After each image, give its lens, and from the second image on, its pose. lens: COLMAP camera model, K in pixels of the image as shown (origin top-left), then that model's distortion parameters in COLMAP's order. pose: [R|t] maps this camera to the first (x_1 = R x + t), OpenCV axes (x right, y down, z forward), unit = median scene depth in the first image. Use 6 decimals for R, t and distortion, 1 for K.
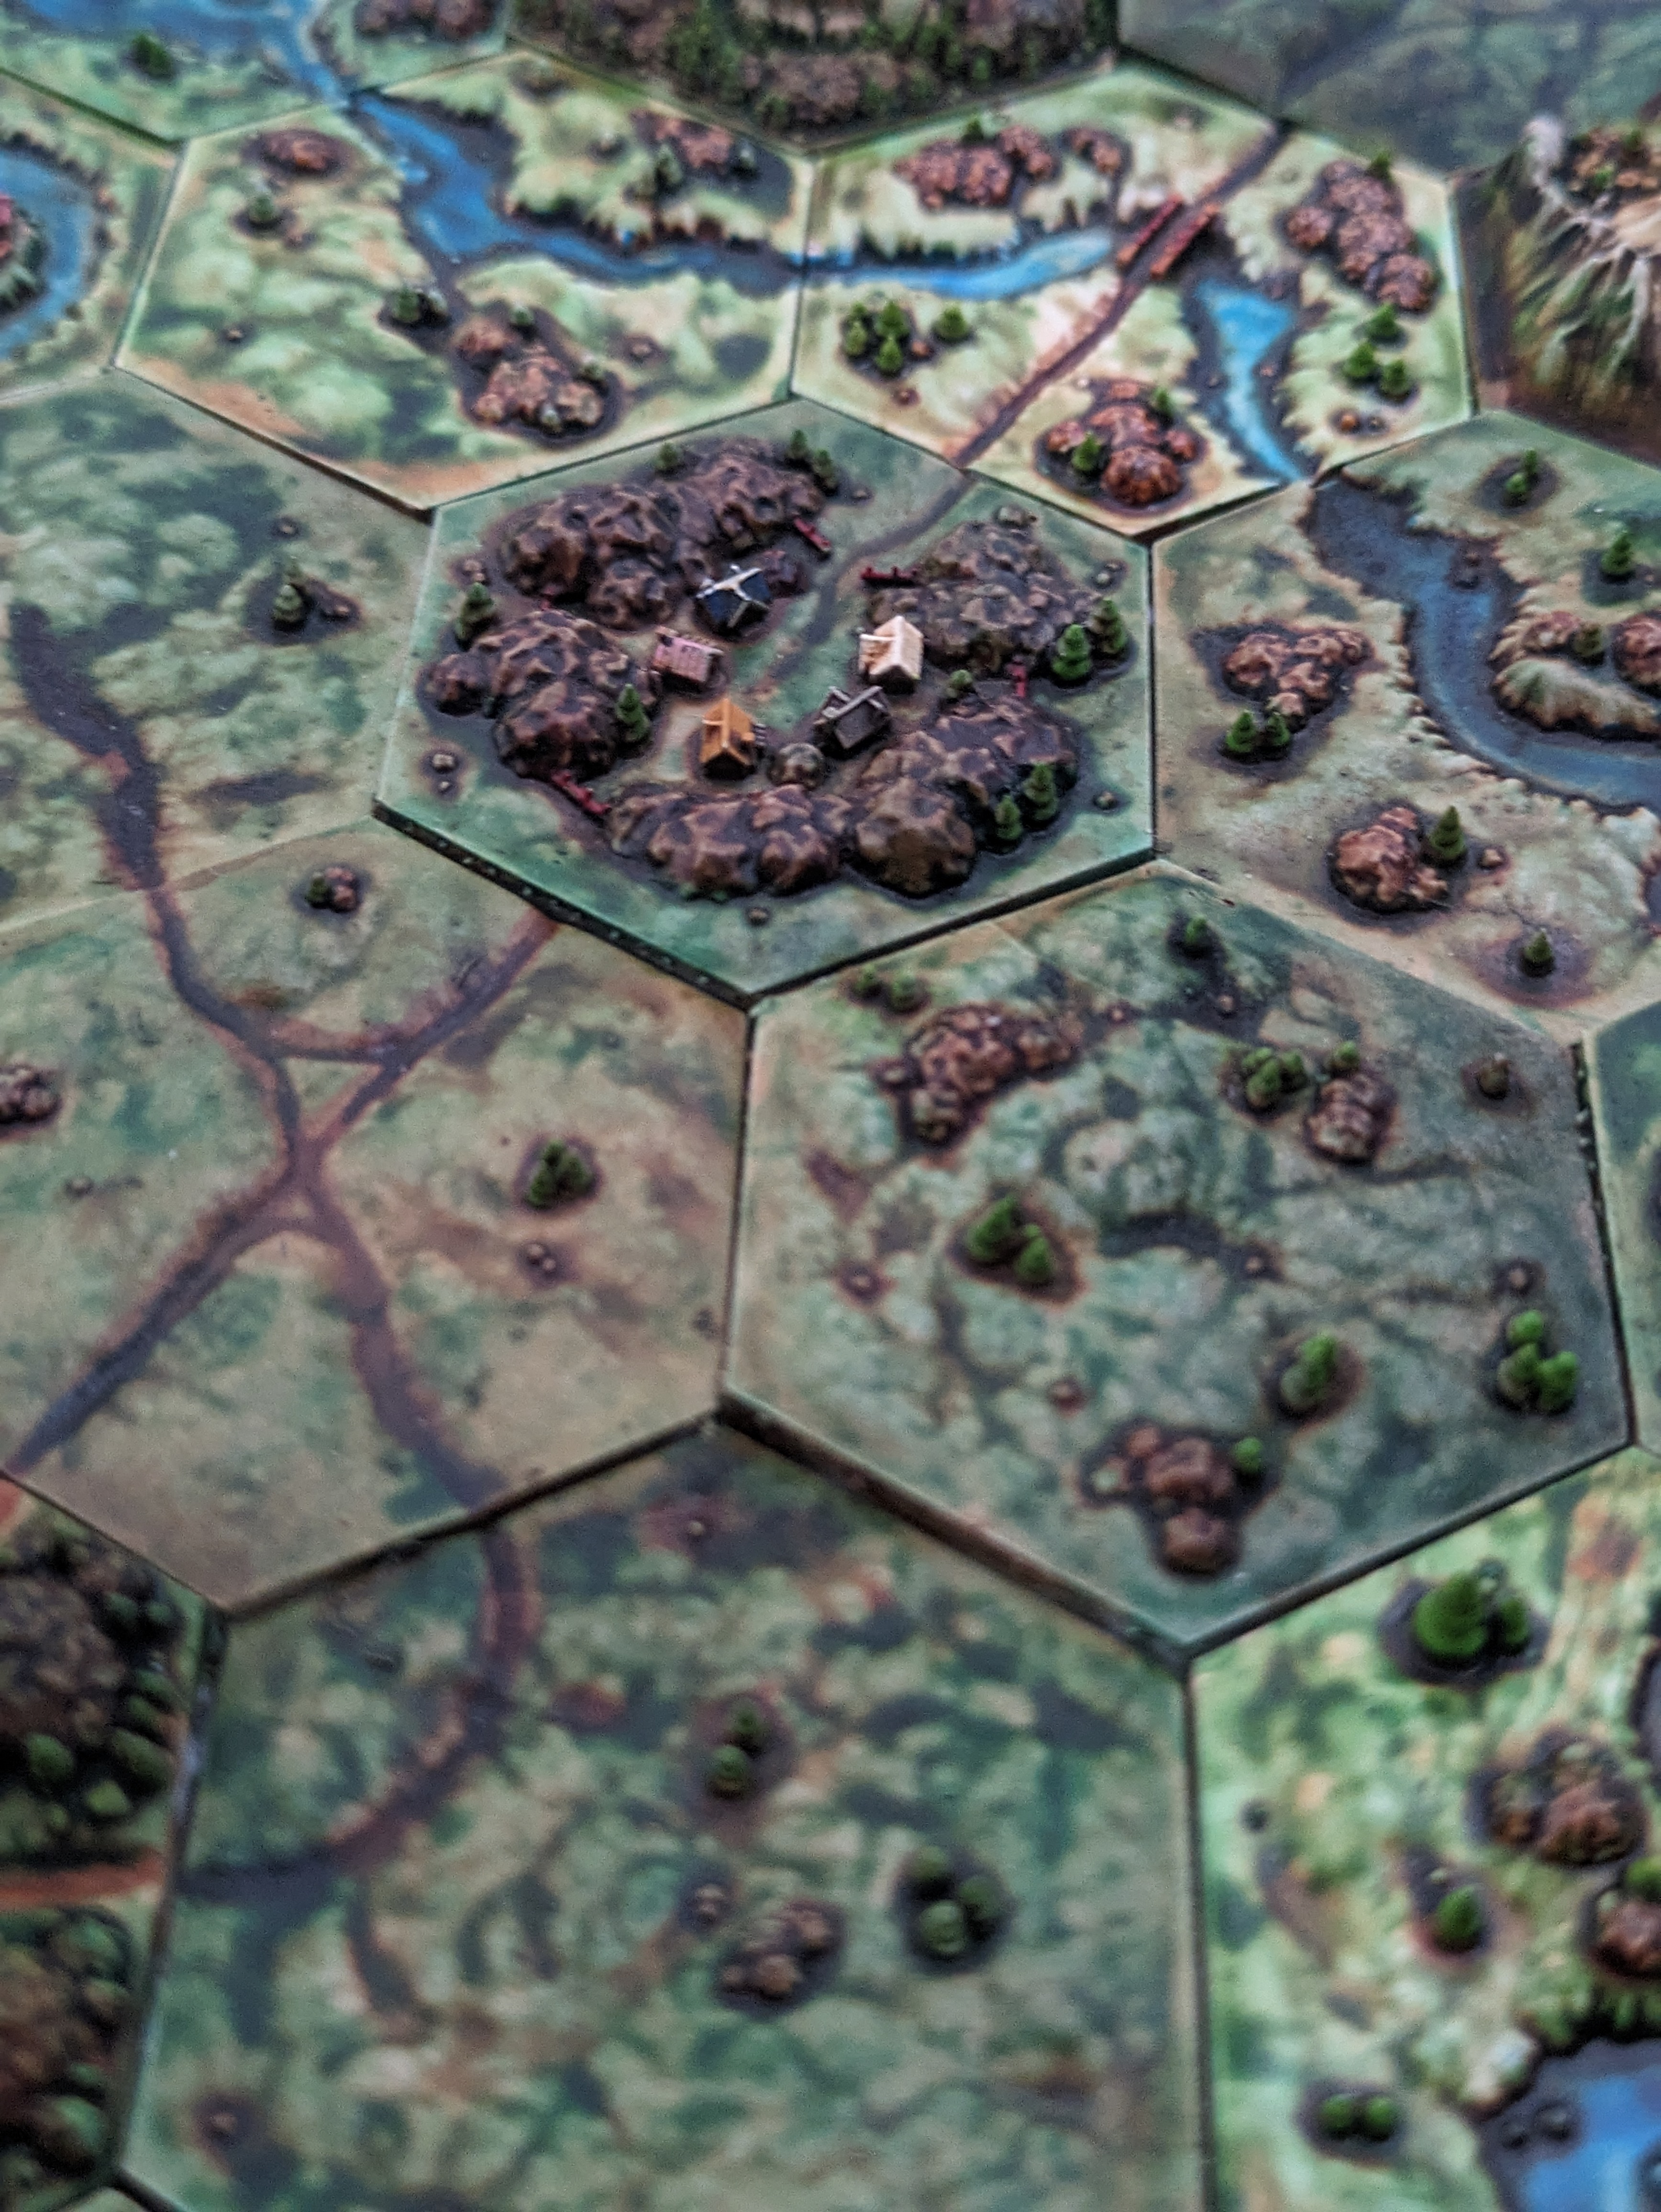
lens RADIAL K [[2921.3, 0, 862.9], [0, 2921.3, 1100.8], [0, 0, 1]] dist [0.031117, -0.051801]
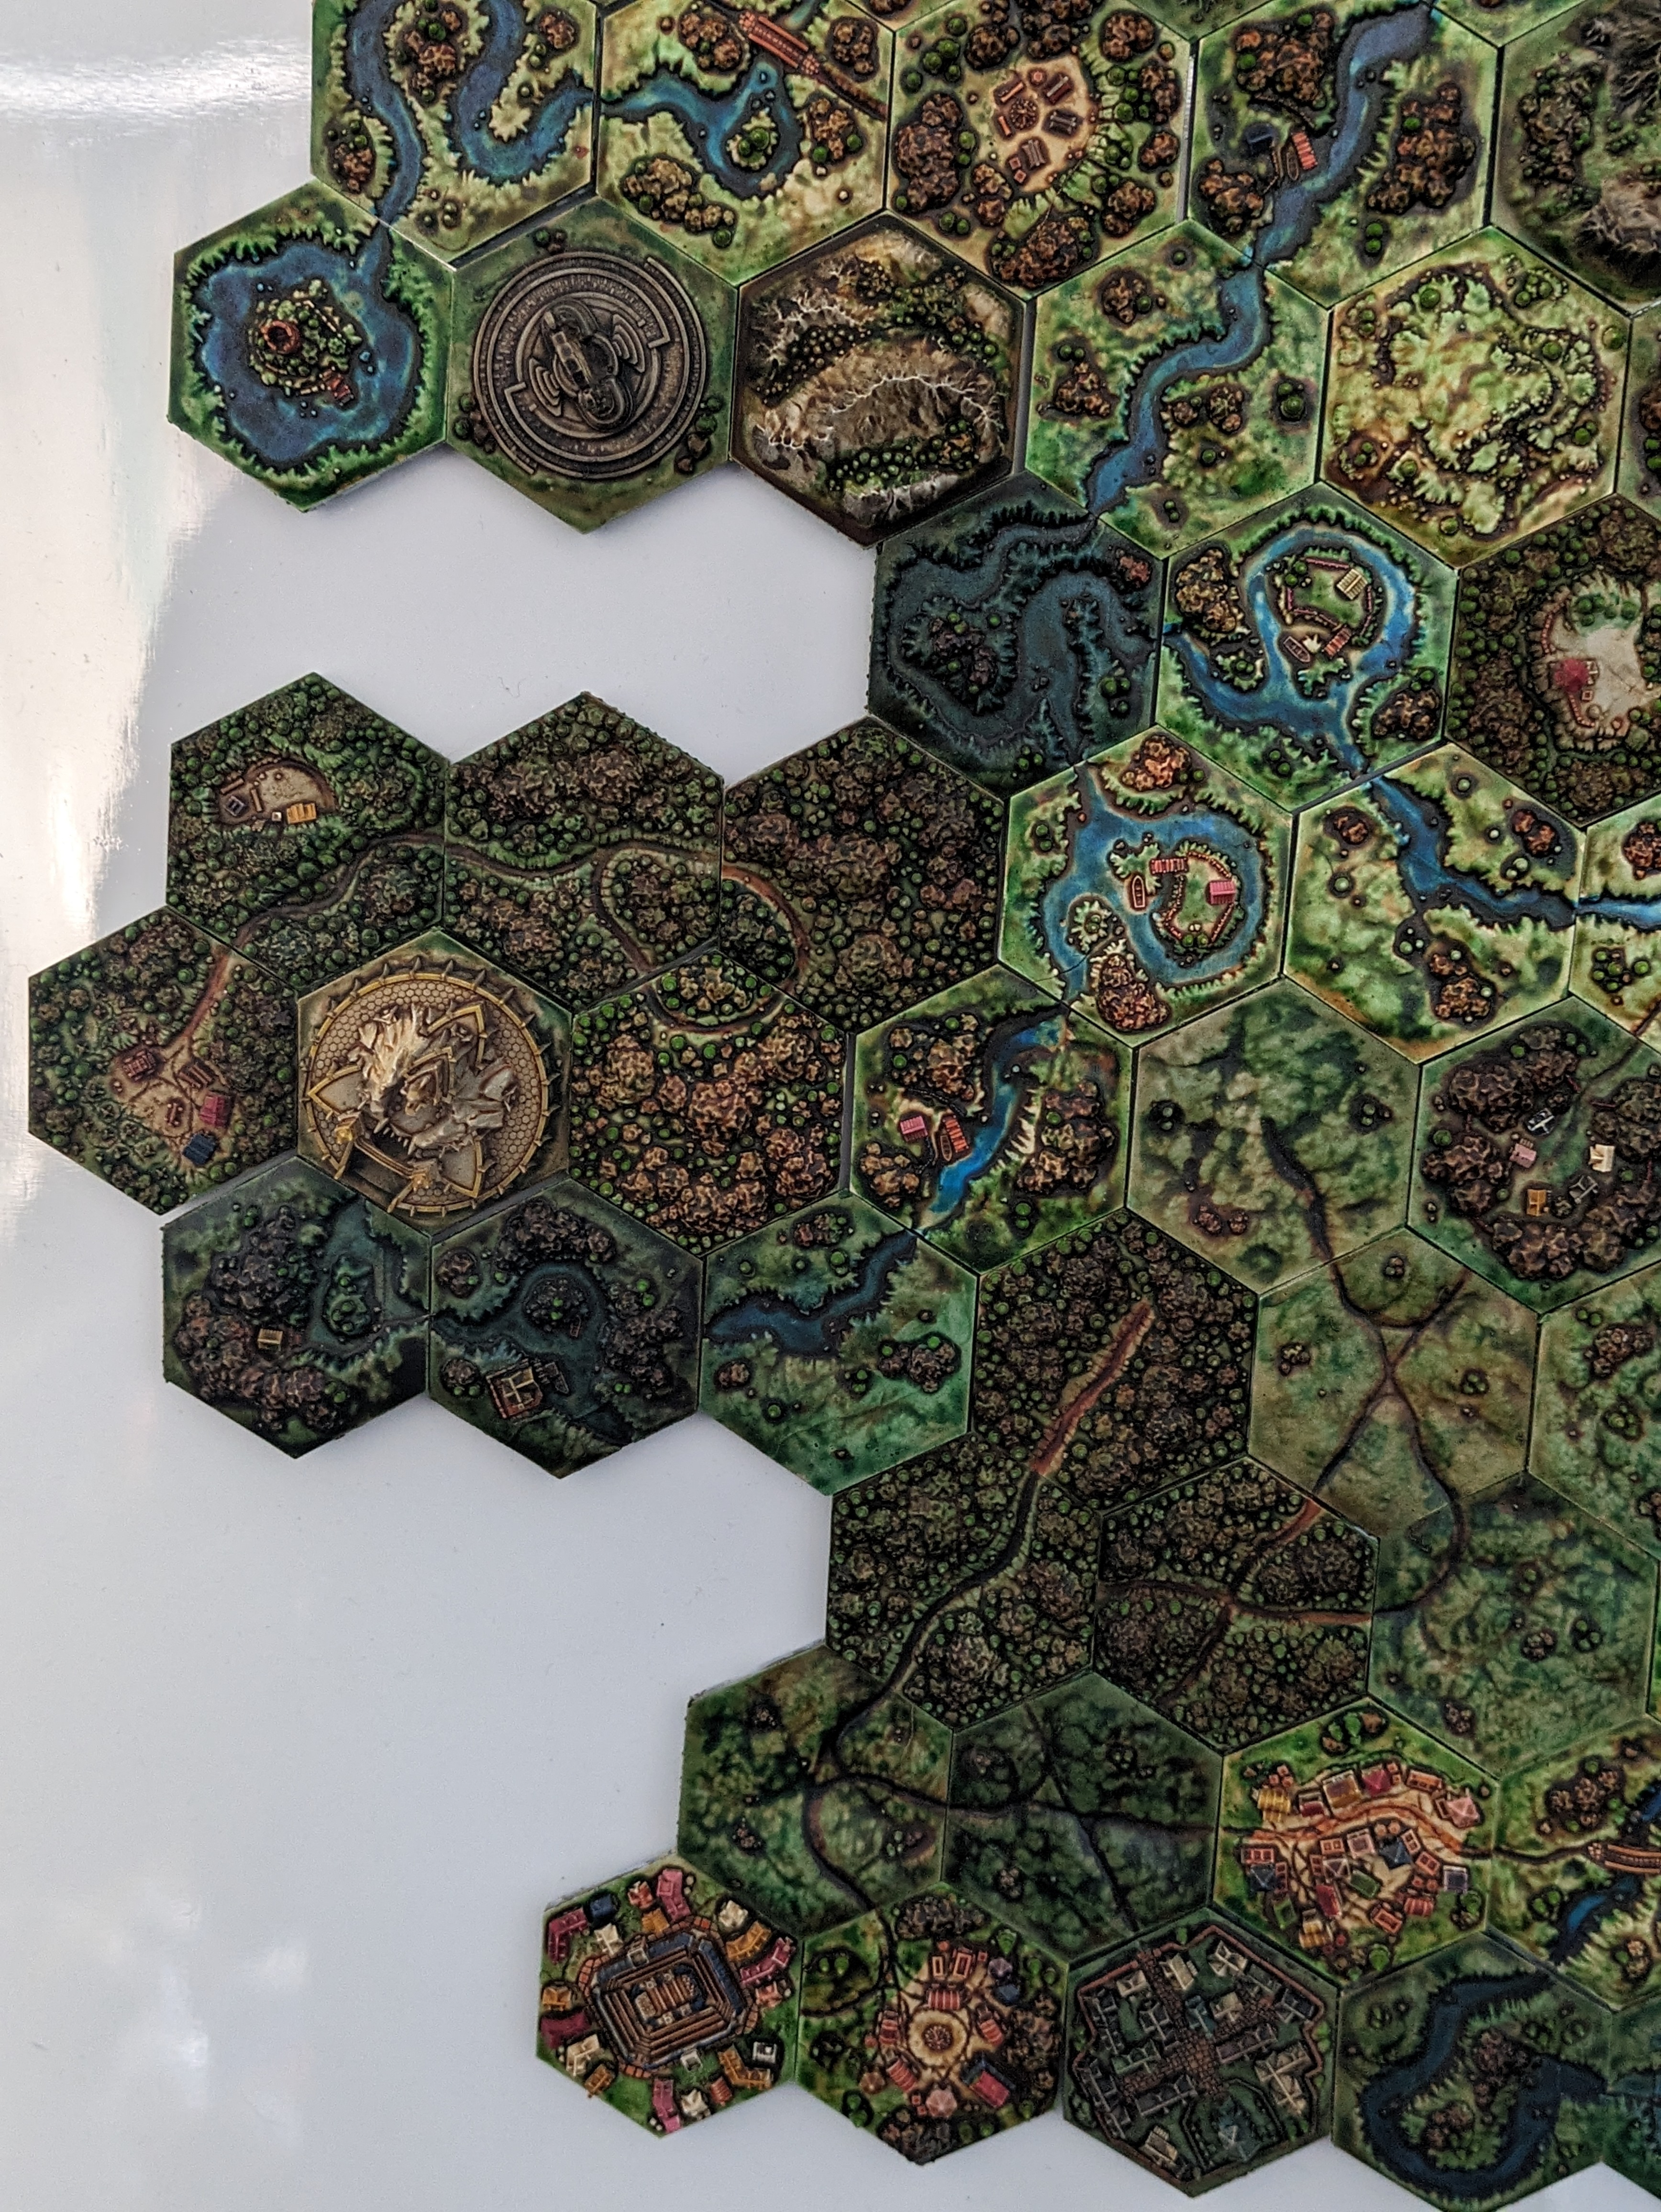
lens RADIAL K [[2921.3, 0, 862.9], [0, 2921.3, 1100.8], [0, 0, 1]] dist [0.031117, -0.051801]
pose [[0.995293, 0.035638, -0.090125, -0.426770], [0.041032, 0.687522, 0.725004, -2.175431], [0.087800, -0.725289, 0.682823, -0.841826]]
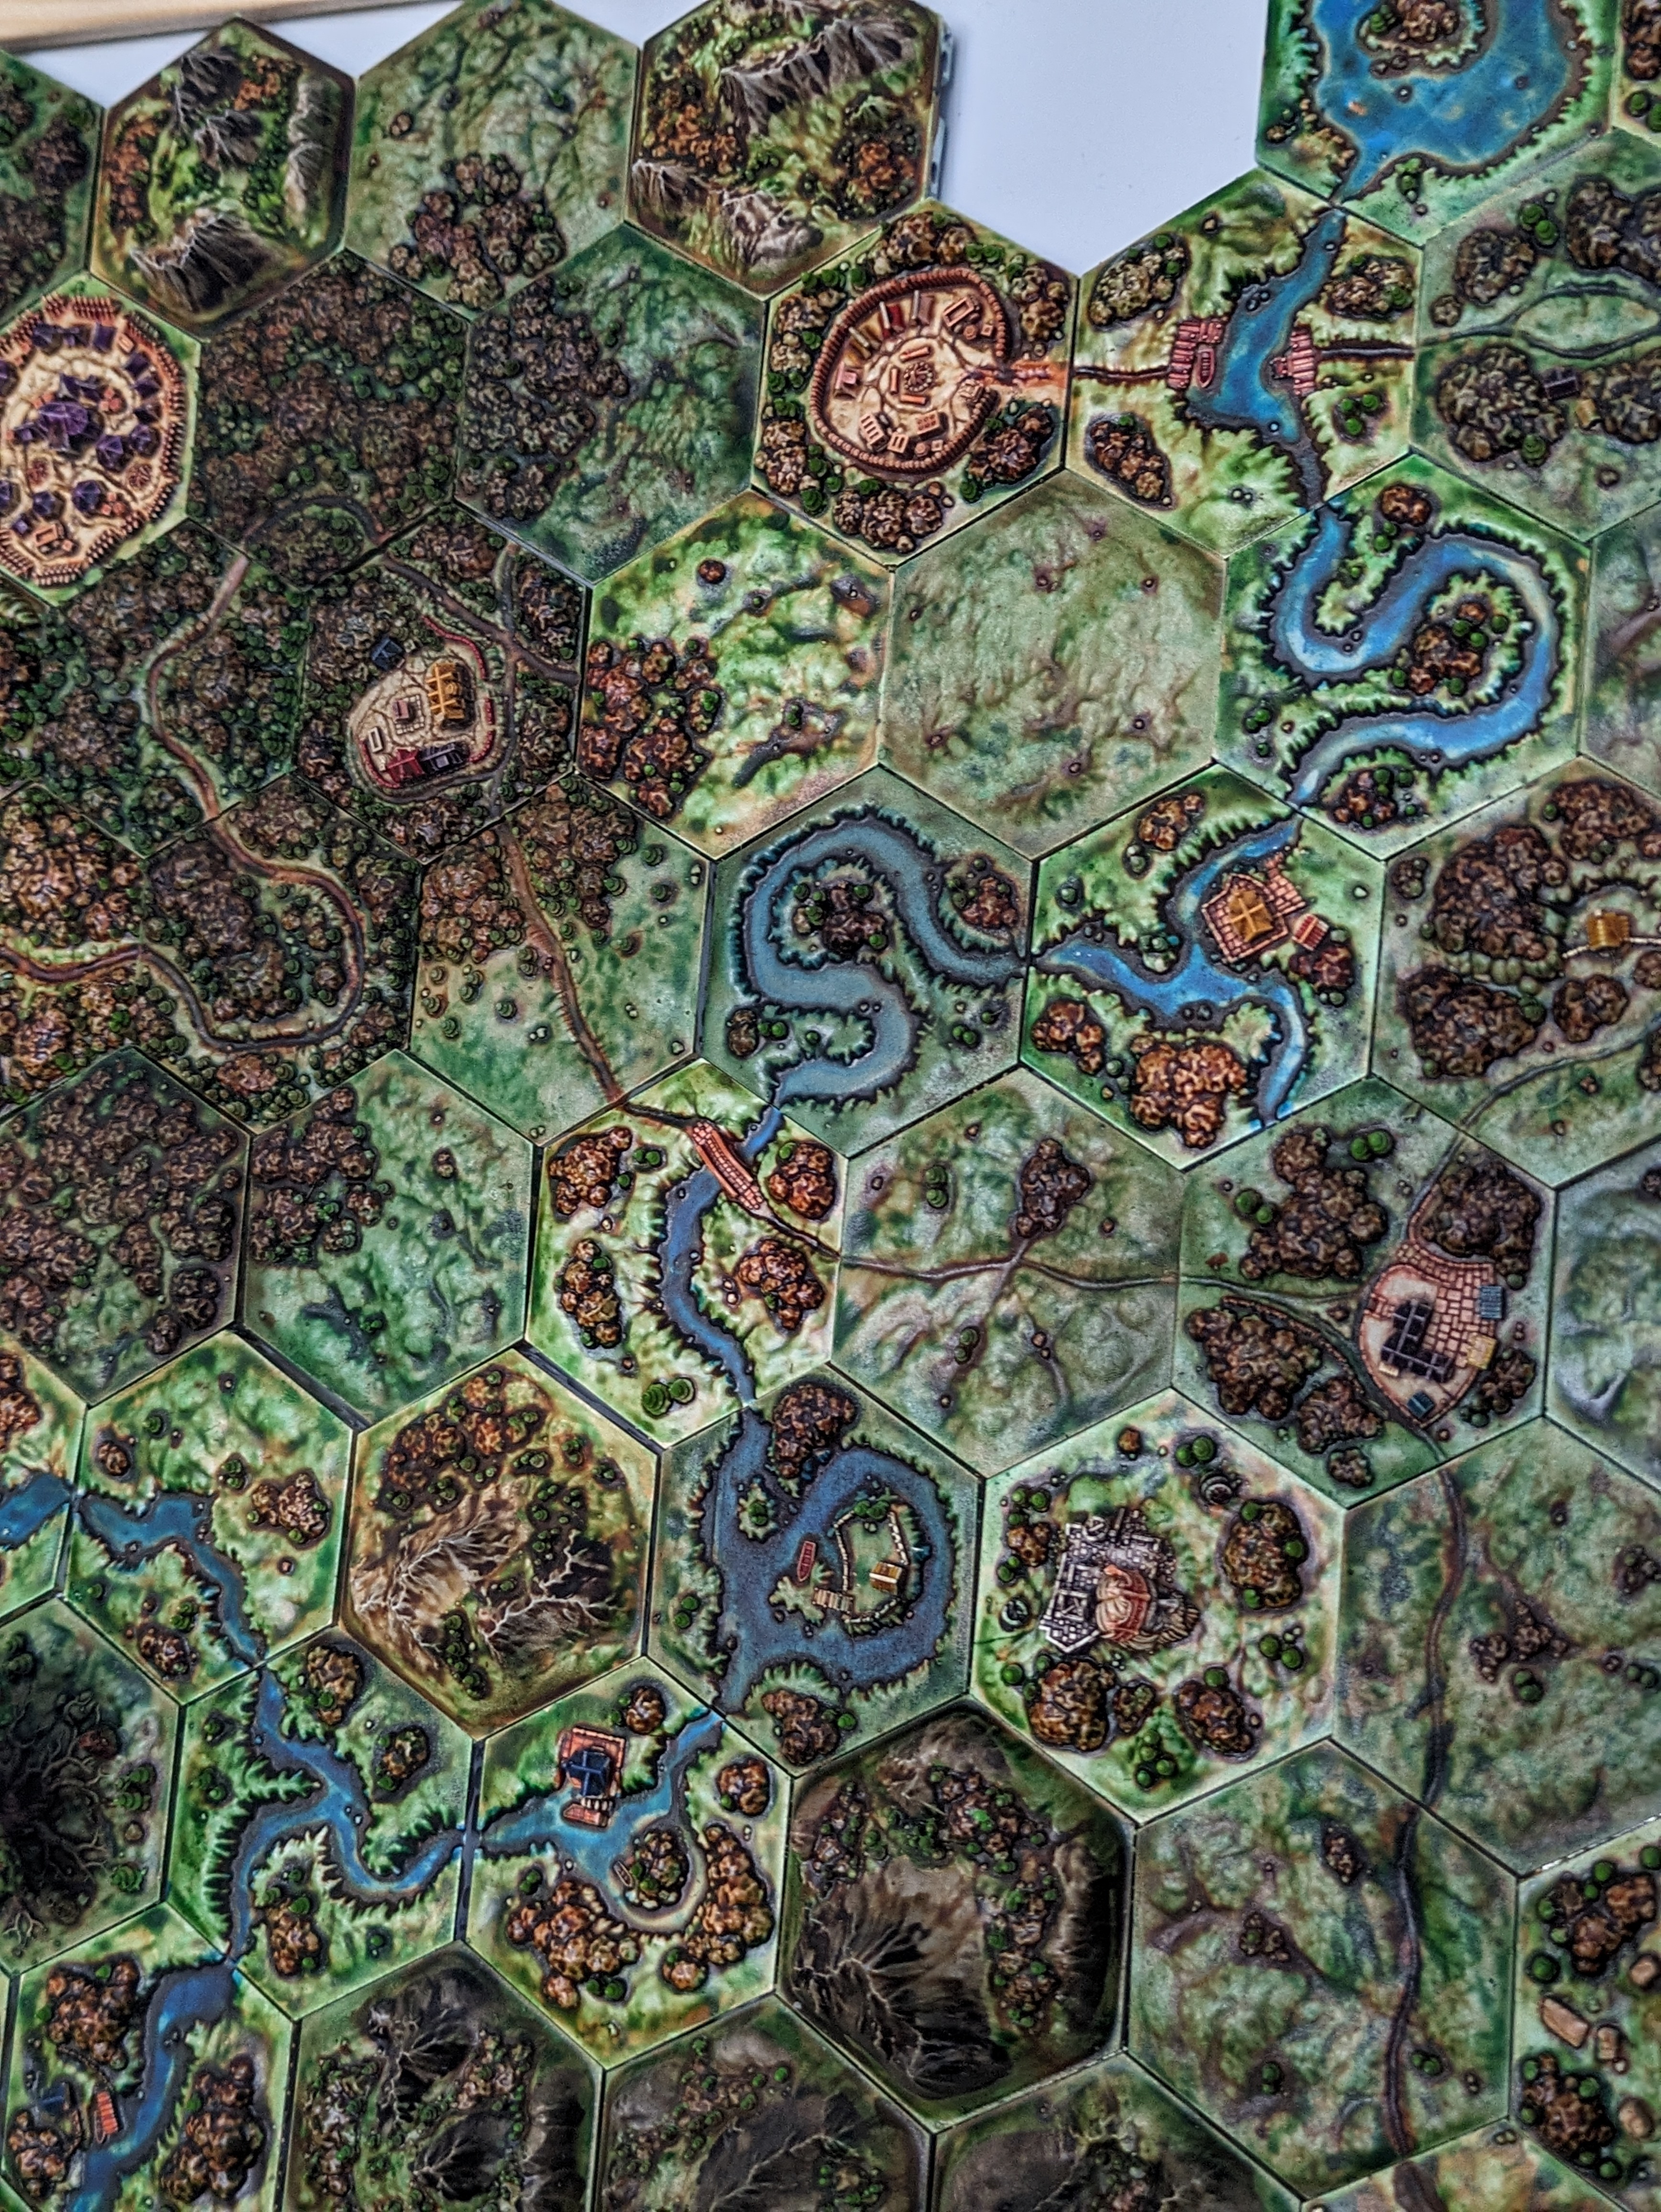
lens RADIAL K [[2921.3, 0, 862.9], [0, 2921.3, 1100.8], [0, 0, 1]] dist [0.031117, -0.051801]
pose [[0.907650, -0.013736, -0.419503, 1.202469], [0.207345, 0.883671, 0.419683, -2.397996], [0.364938, -0.467907, 0.804912, 0.306618]]
